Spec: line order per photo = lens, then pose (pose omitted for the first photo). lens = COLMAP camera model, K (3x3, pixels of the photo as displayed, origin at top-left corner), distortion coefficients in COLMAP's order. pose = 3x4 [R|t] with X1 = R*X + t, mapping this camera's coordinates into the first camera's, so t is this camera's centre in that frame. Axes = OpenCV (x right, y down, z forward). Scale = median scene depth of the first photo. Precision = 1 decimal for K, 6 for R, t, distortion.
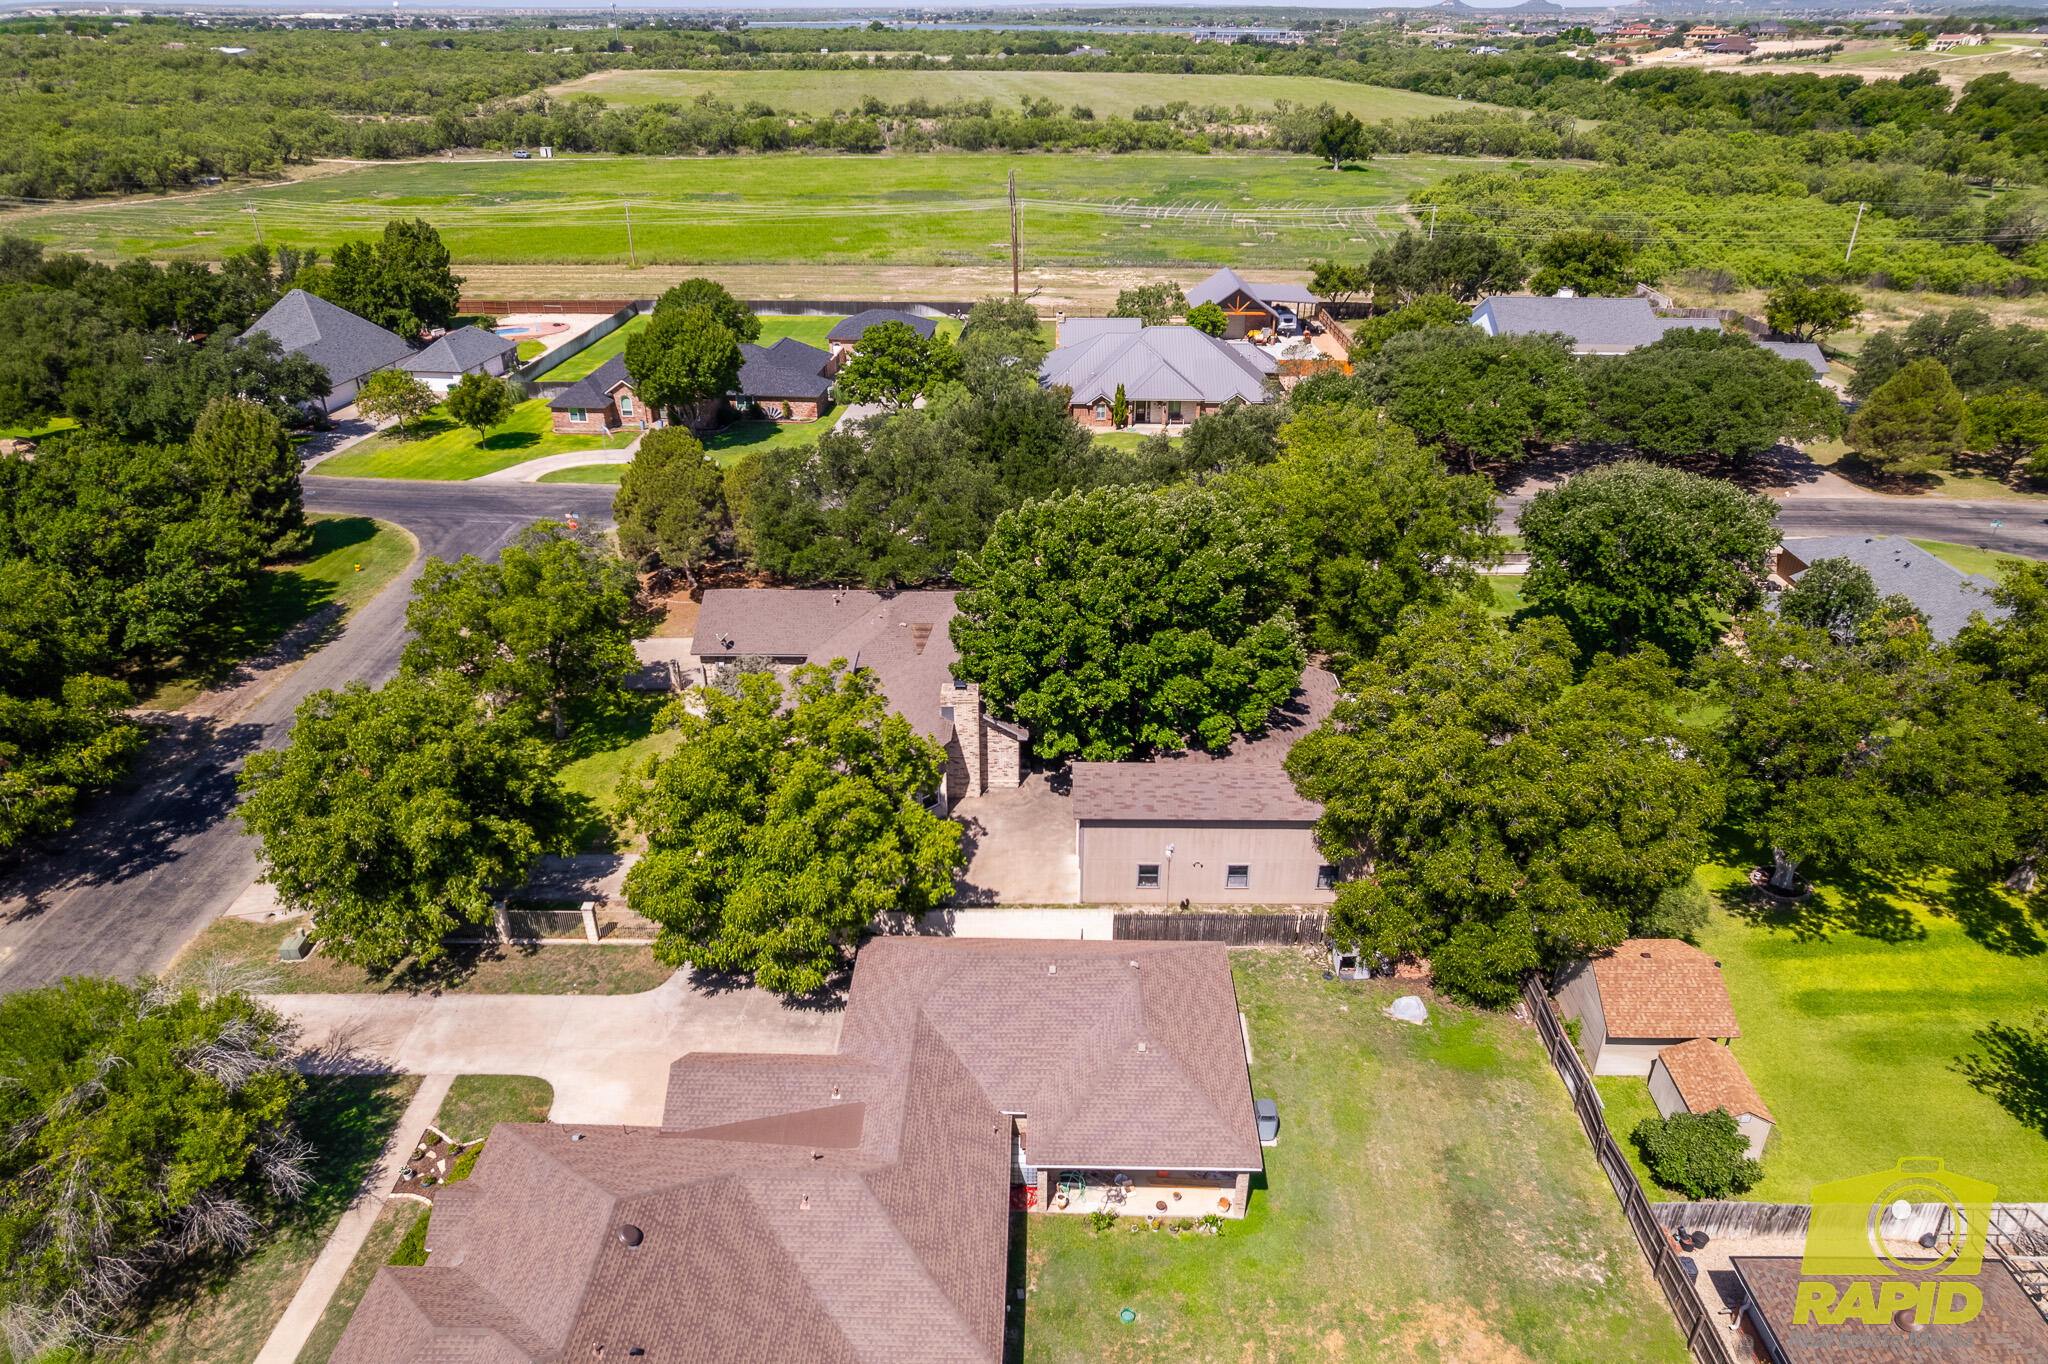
lens RADIAL K [[1314.5, 0, 1029.5], [0, 1314.5, 672.7], [0, 0, 1]] dist [-0.079751, 0.078943]
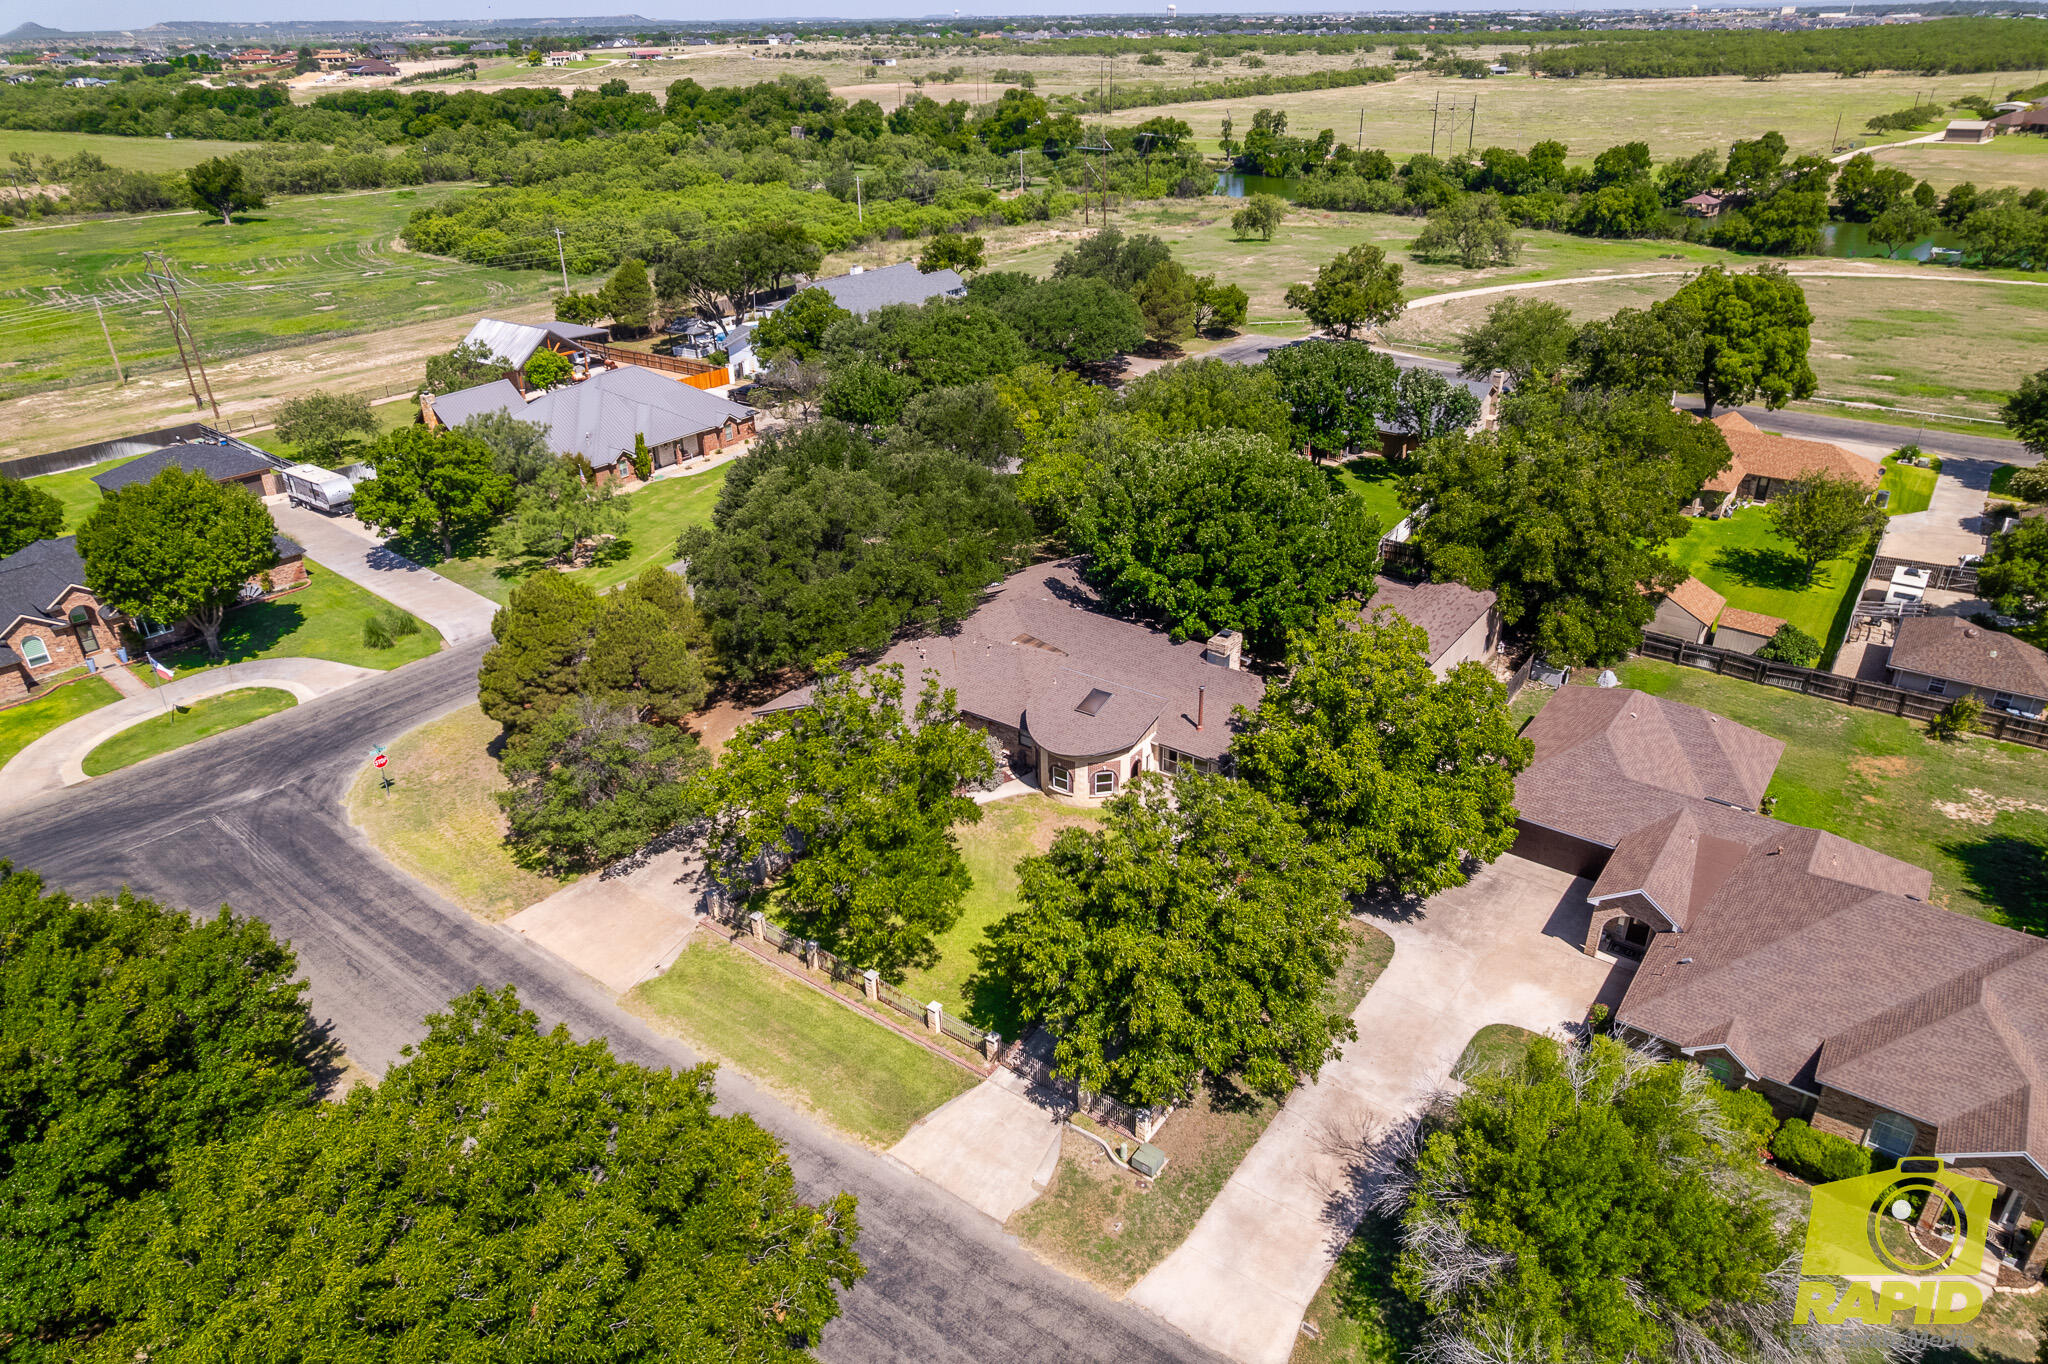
lens RADIAL K [[1317.1, 0, 1029.8], [0, 1317.1, 673.0], [0, 0, 1]] dist [-0.078870, 0.076784]
pose [[0.579855, -0.376642, 0.722433, -0.896235], [0.387676, 0.907459, 0.161941, -0.189913], [-0.716572, 0.186168, 0.672210, 0.357611]]
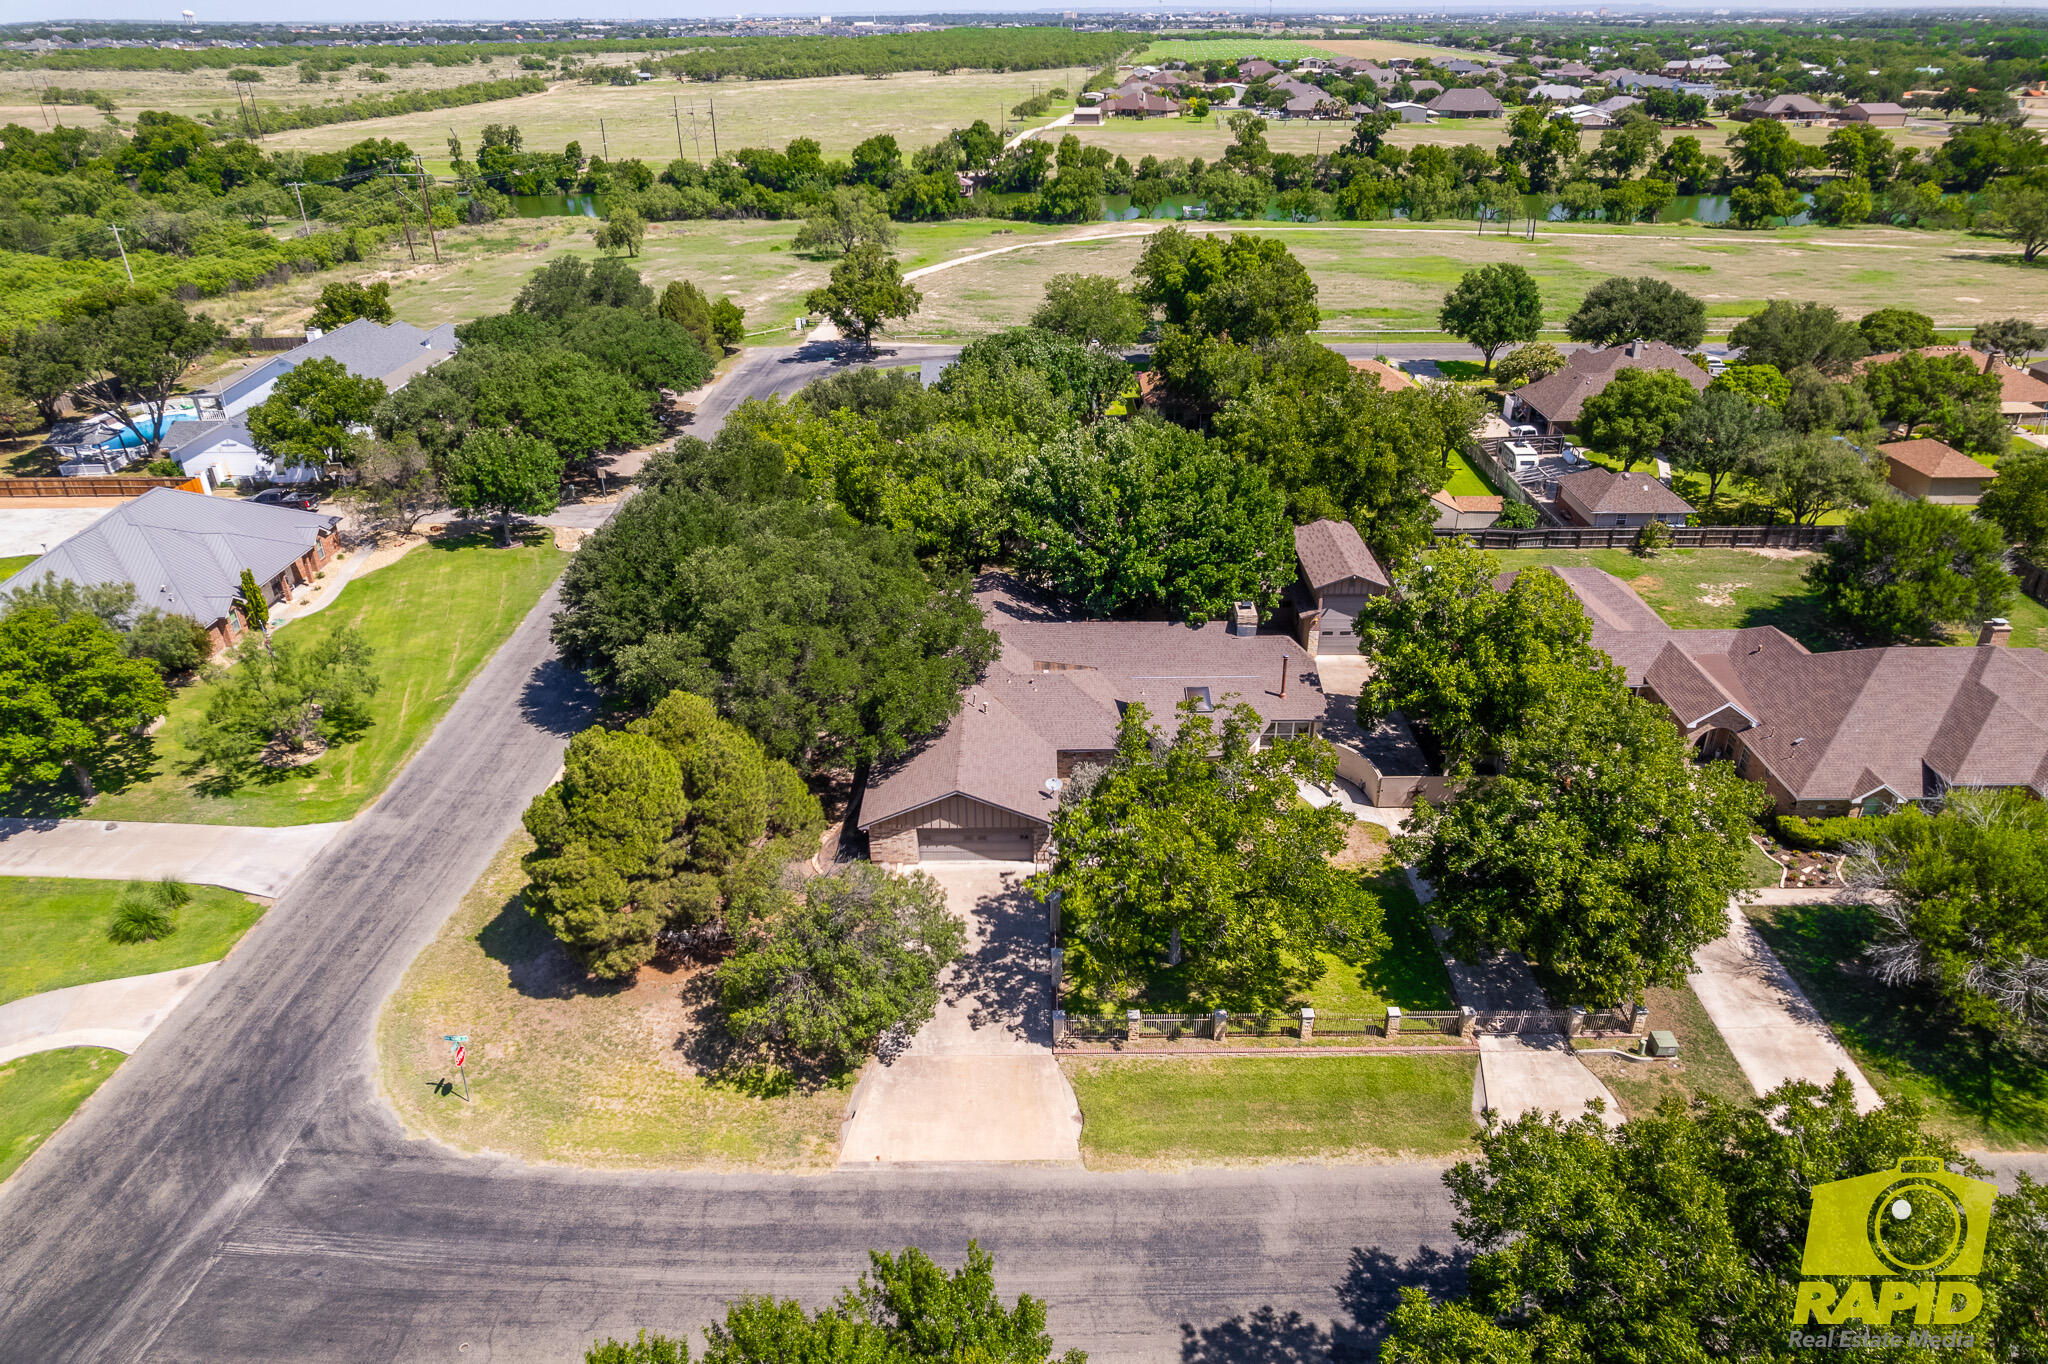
lens RADIAL K [[1310.1, 0, 1028.2], [0, 1310.1, 679.6], [0, 0, 1]] dist [-0.072419, 0.063748]
pose [[-0.011422, -0.459596, 0.888055, -1.020685], [0.467334, 0.782695, 0.411080, -0.463866], [-0.884007, 0.419713, 0.205844, 0.898408]]
